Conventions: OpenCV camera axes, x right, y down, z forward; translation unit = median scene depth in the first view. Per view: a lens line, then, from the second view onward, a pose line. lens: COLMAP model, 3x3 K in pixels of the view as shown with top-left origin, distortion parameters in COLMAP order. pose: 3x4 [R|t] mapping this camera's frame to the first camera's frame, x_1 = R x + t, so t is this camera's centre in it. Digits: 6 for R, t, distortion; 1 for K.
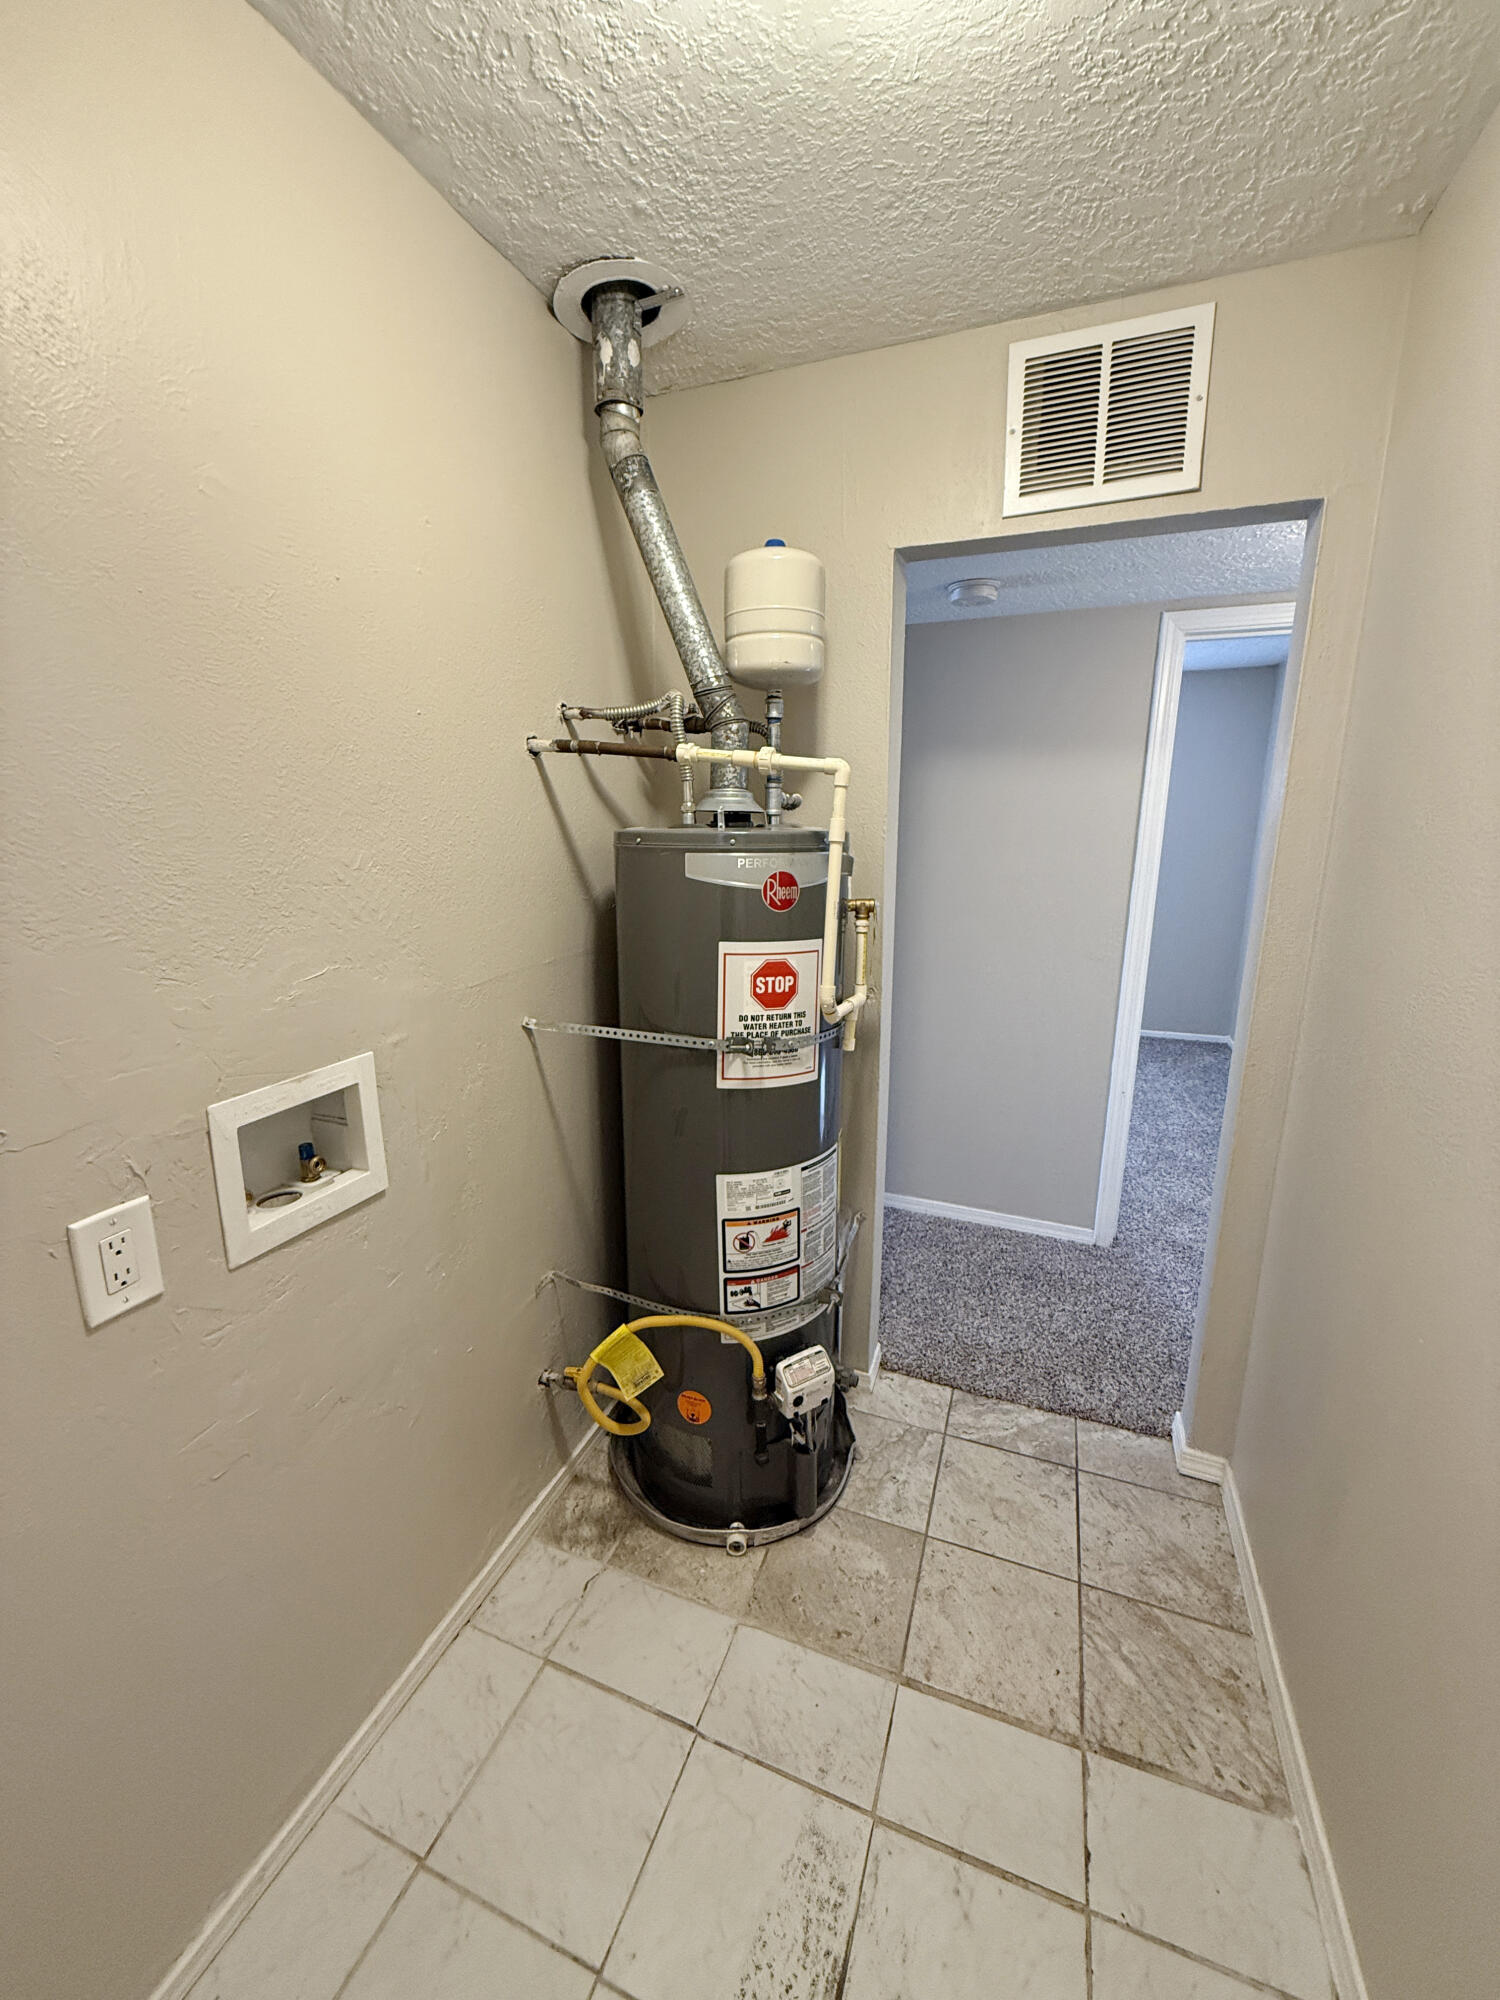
lens RADIAL K [[793.8, 0, 752.8], [0, 793.8, 984.5], [0, 0, 1]] dist [-0.000500, 0.000019]
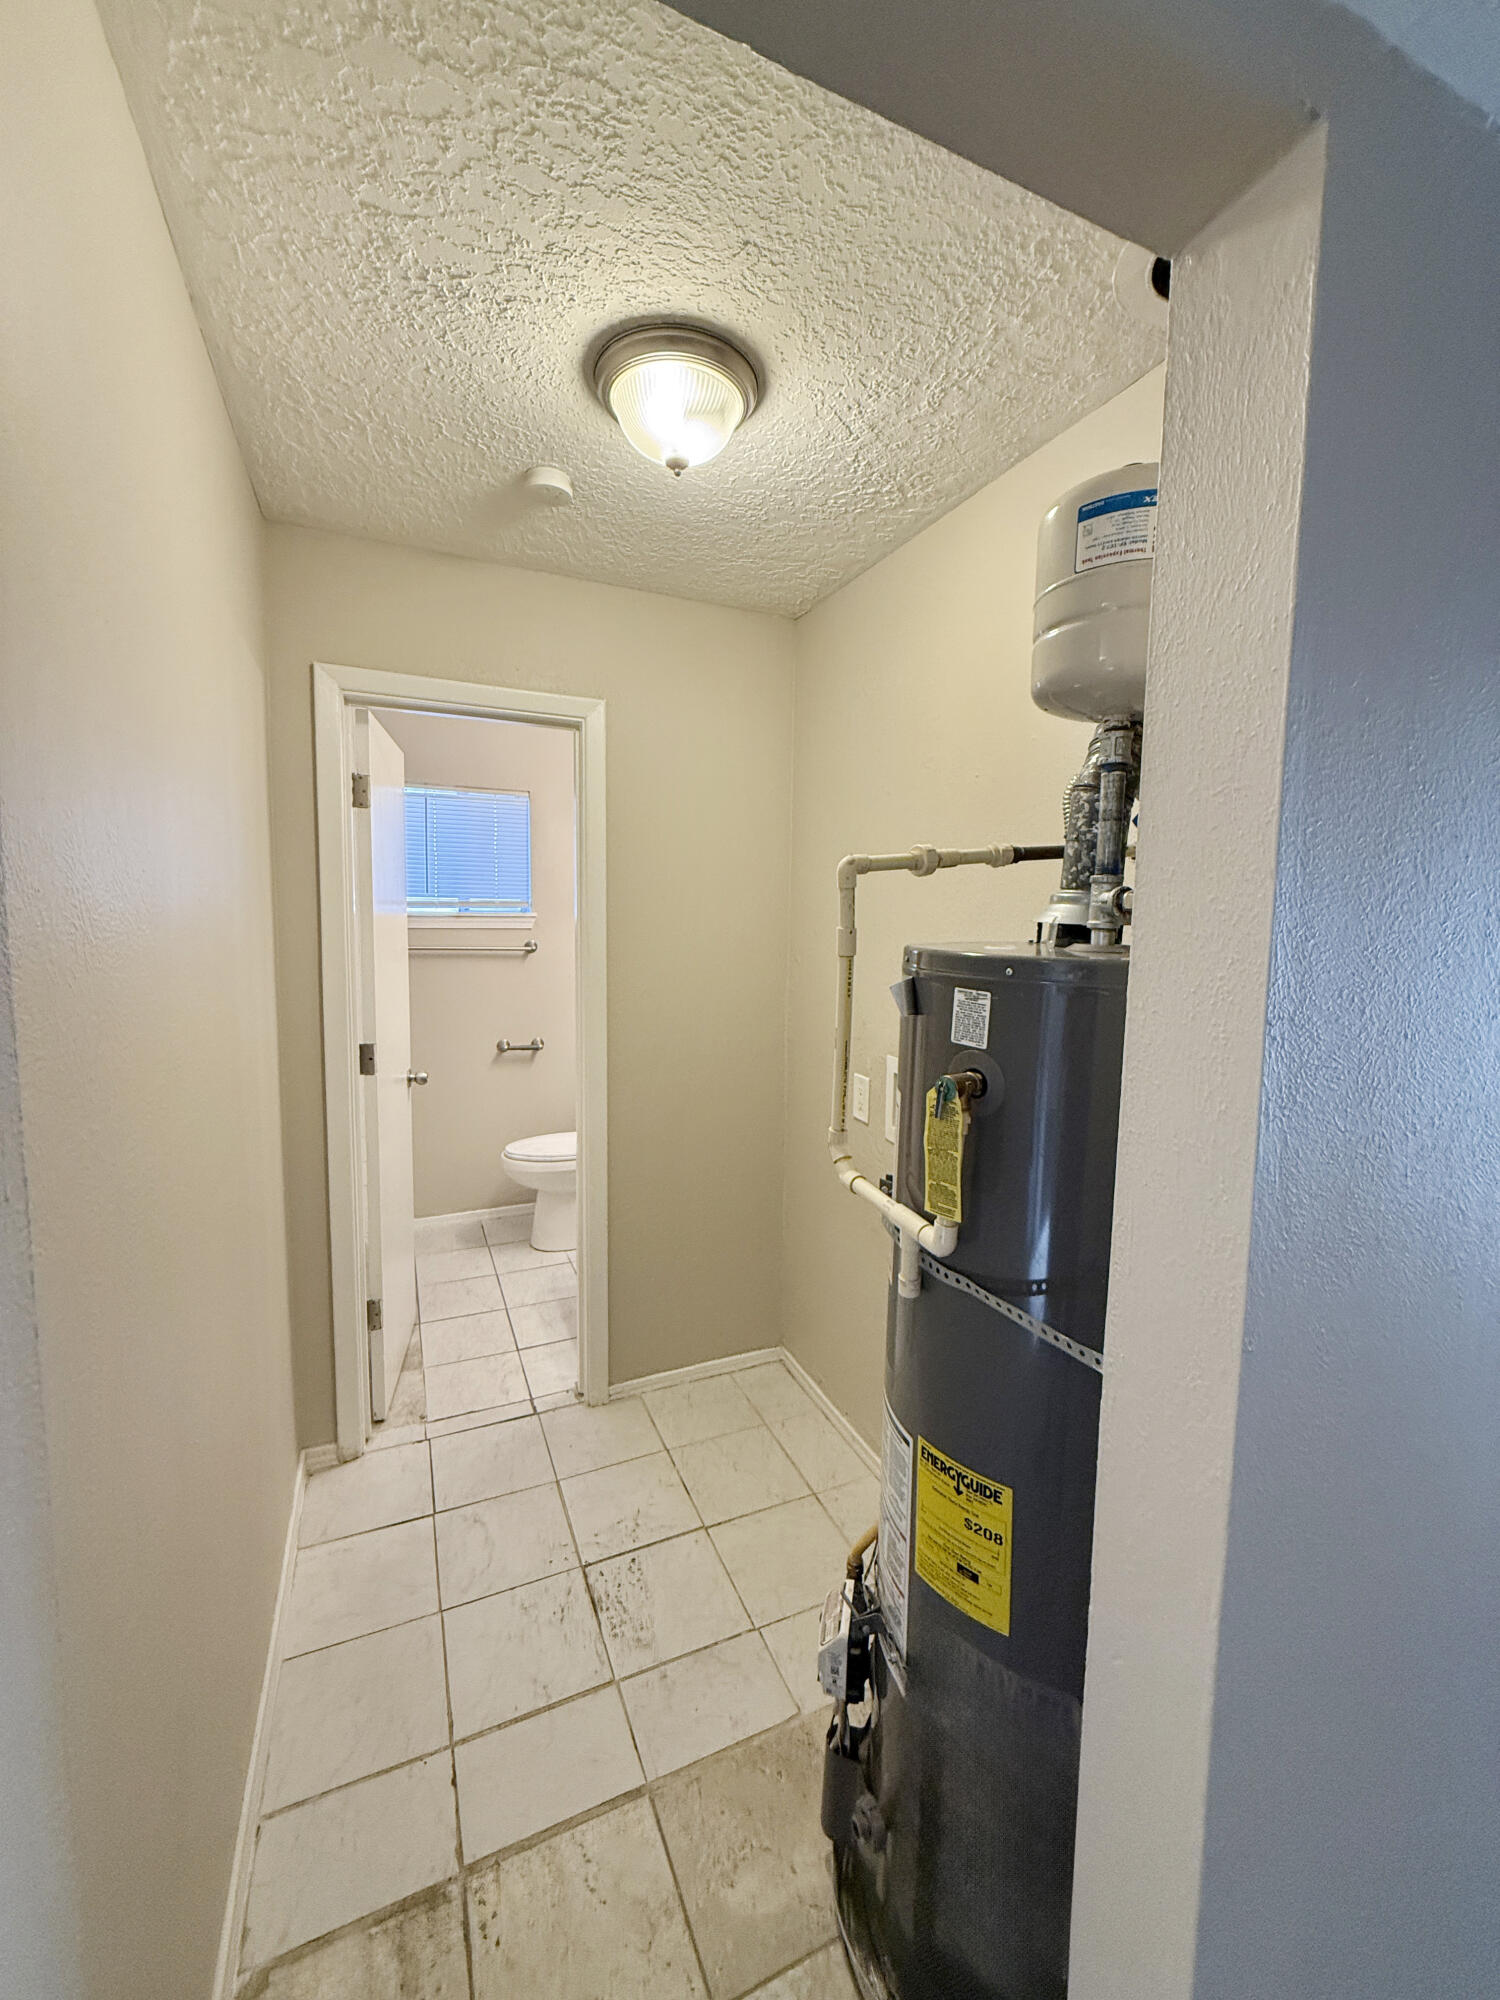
lens RADIAL K [[793.8, 0, 752.8], [0, 793.8, 984.5], [0, 0, 1]] dist [-0.000500, 0.000019]
pose [[-0.700750, 0.050970, -0.711584, 0.877511], [-0.167148, 0.957951, 0.233220, -0.380585], [0.693550, 0.282369, -0.662764, 1.731540]]
